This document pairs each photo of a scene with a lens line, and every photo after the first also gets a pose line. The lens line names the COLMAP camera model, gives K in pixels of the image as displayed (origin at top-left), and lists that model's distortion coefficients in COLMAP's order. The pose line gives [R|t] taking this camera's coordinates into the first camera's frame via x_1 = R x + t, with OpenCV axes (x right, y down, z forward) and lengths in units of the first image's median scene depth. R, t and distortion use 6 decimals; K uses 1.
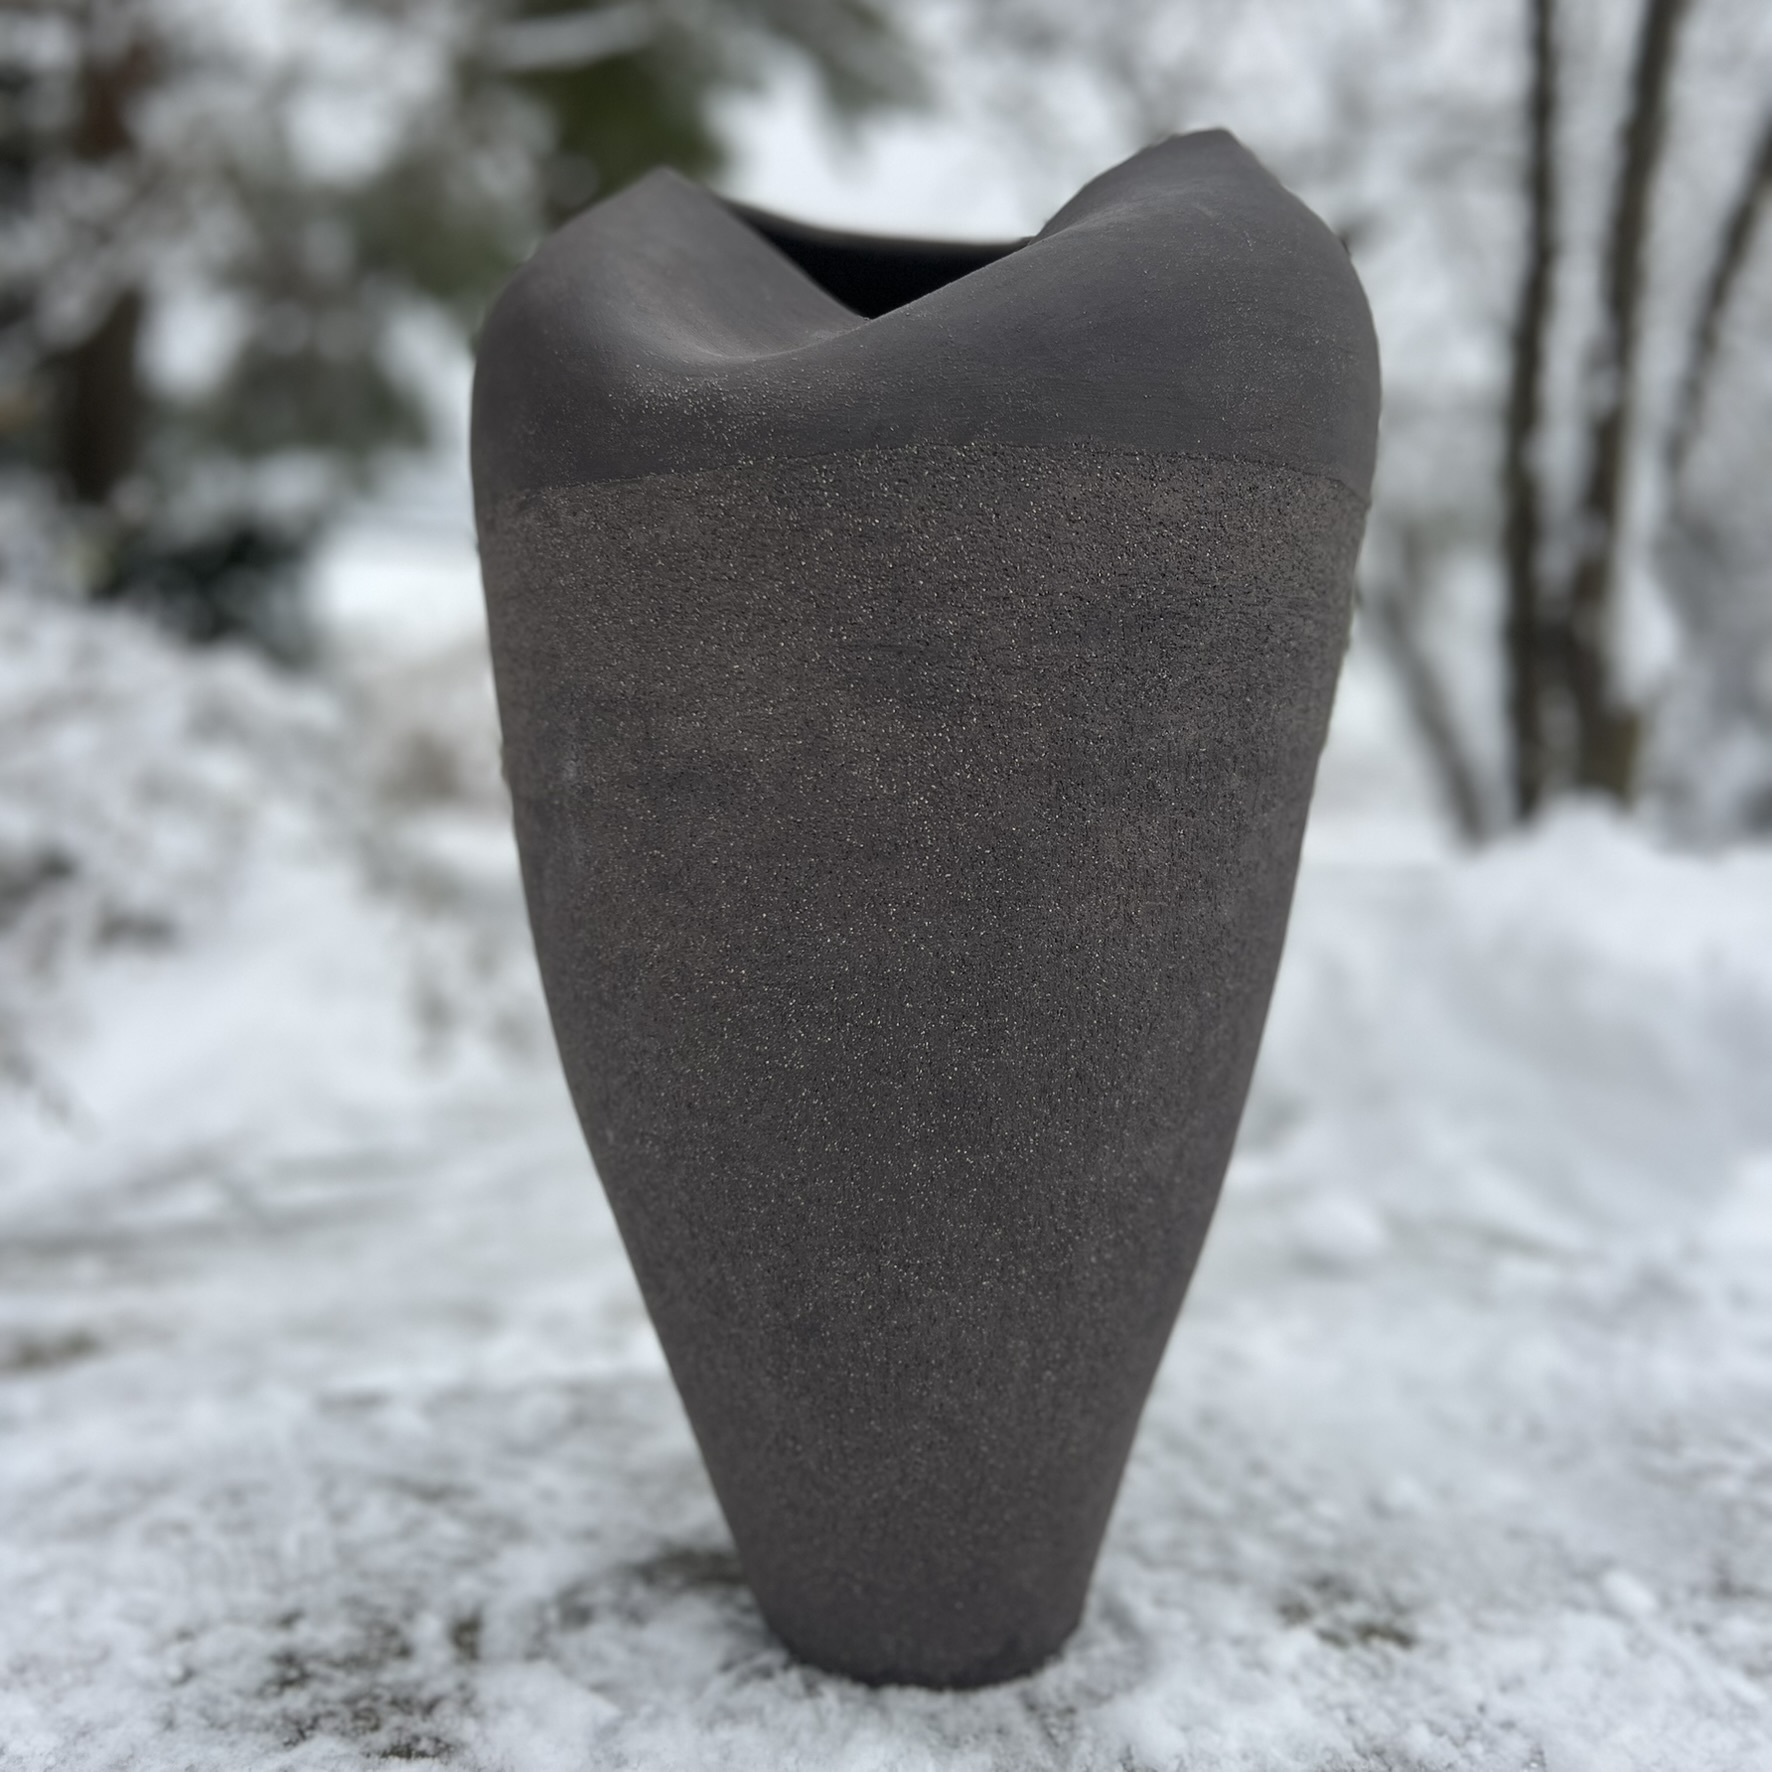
lens RADIAL K [[1727.2, 0, 884.5], [0, 1727.2, 858.5], [0, 0, 1]] dist [0.038972, -0.053699]
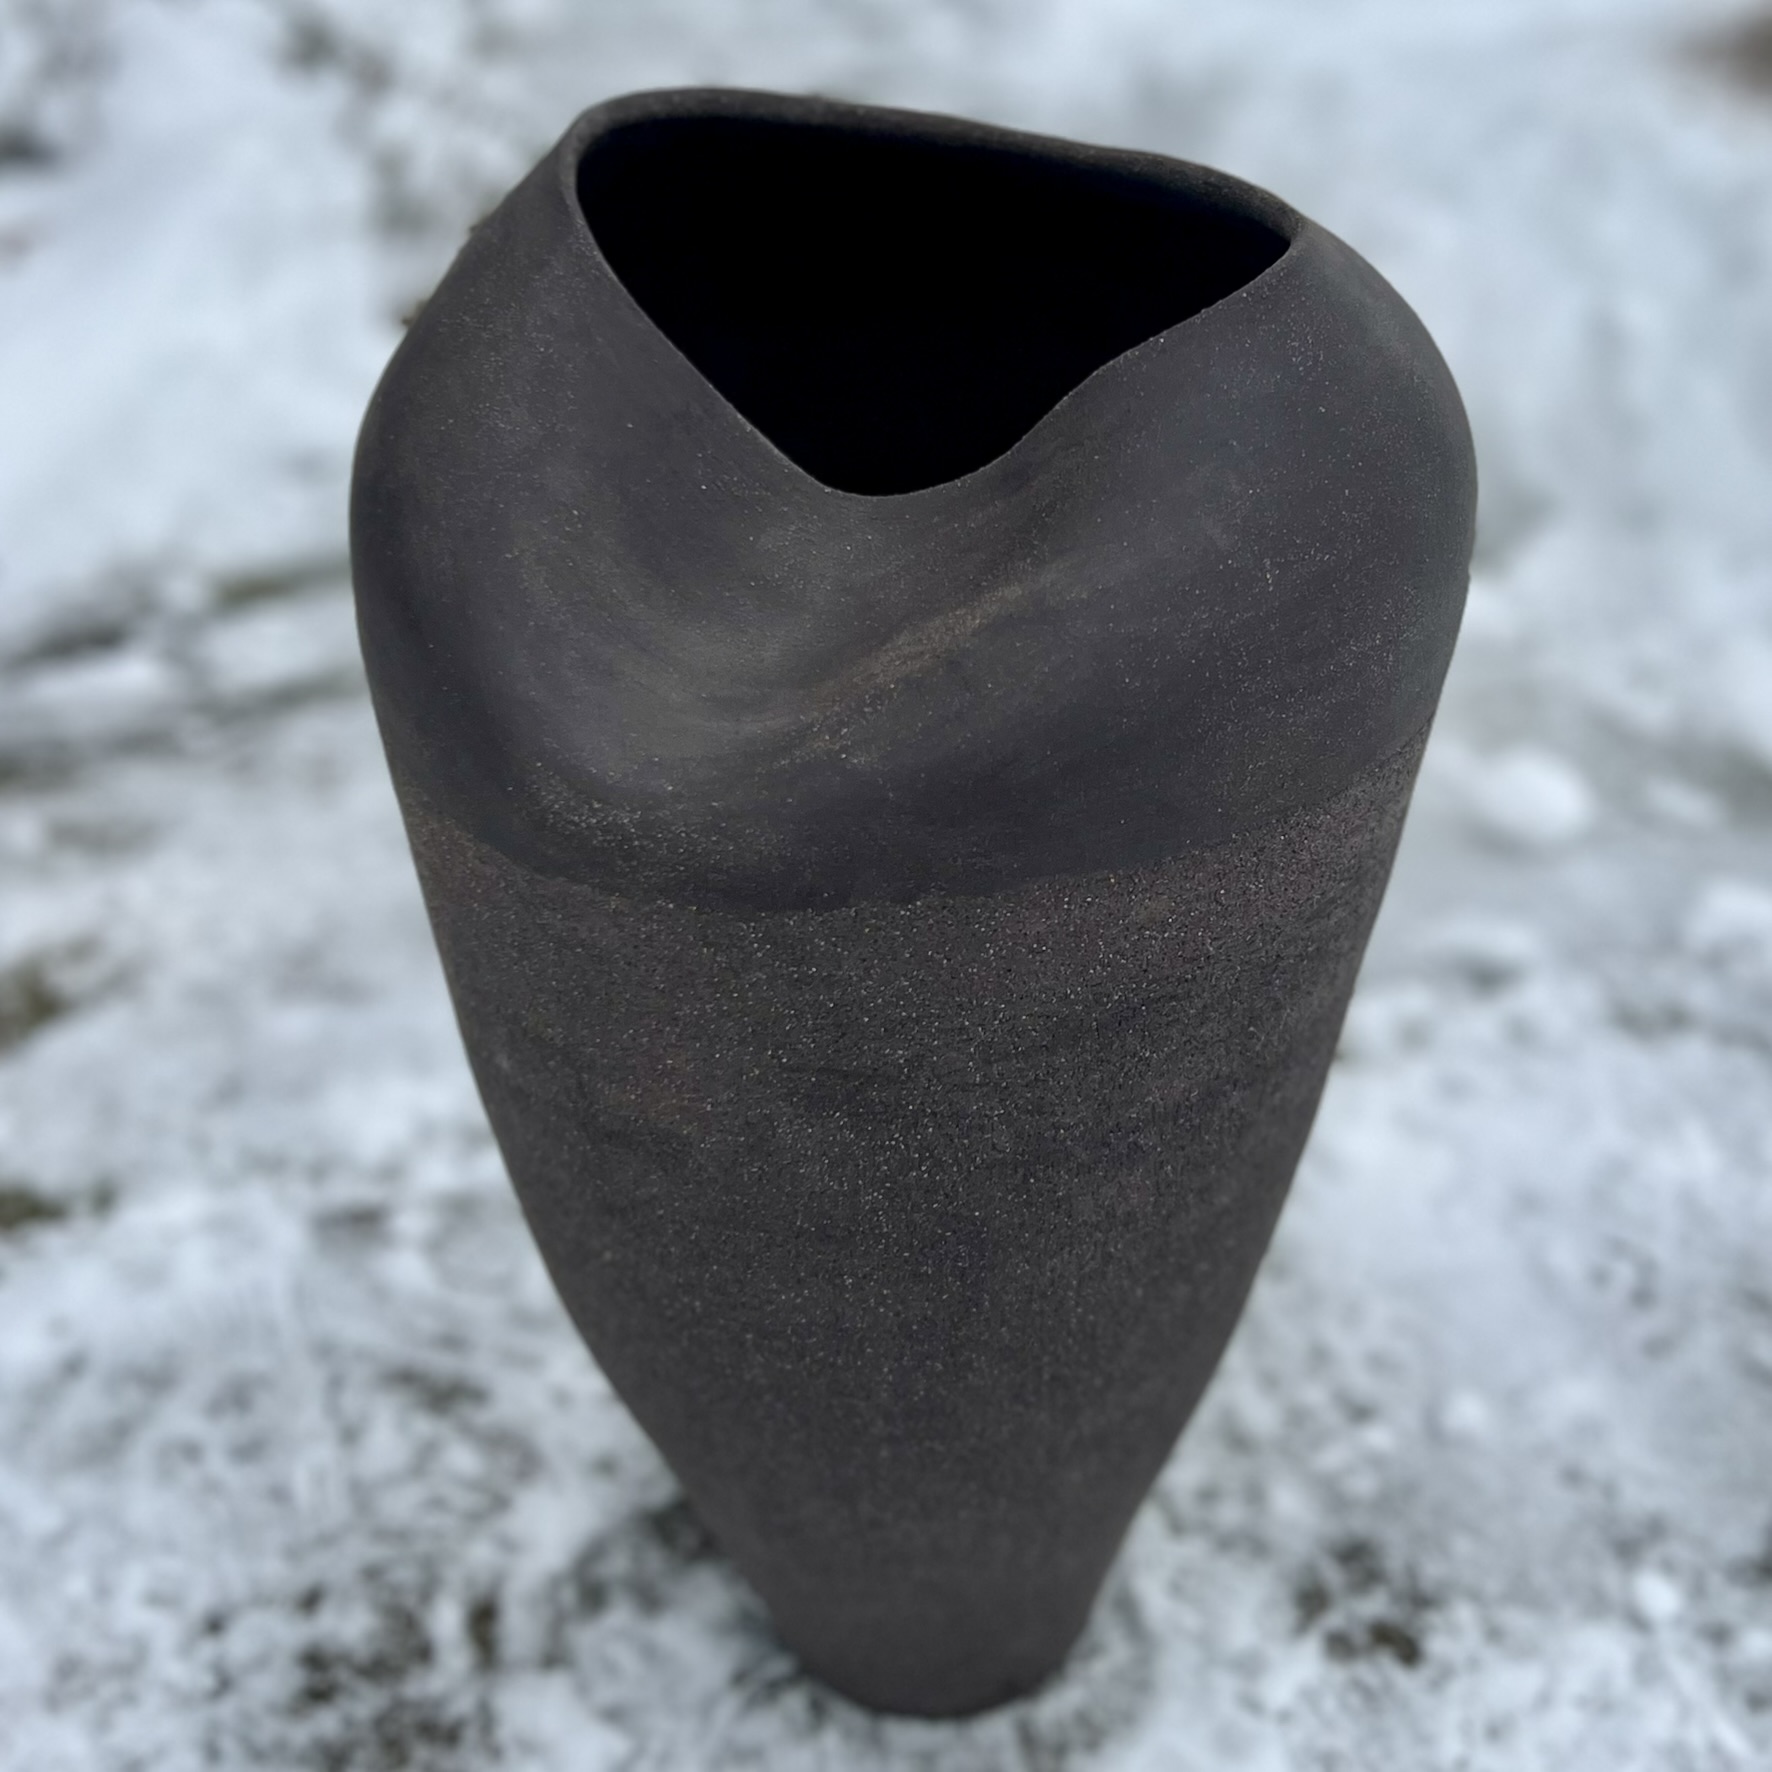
lens RADIAL K [[2478.5, 0, 955.3], [0, 2478.5, 675.4], [0, 0, 1]] dist [0.025038, -0.069908]
pose [[0.998734, 0.013282, -0.048518, 0.100742], [0.008449, 0.906520, 0.422079, -0.682835], [0.049589, -0.421954, 0.905260, -0.072349]]
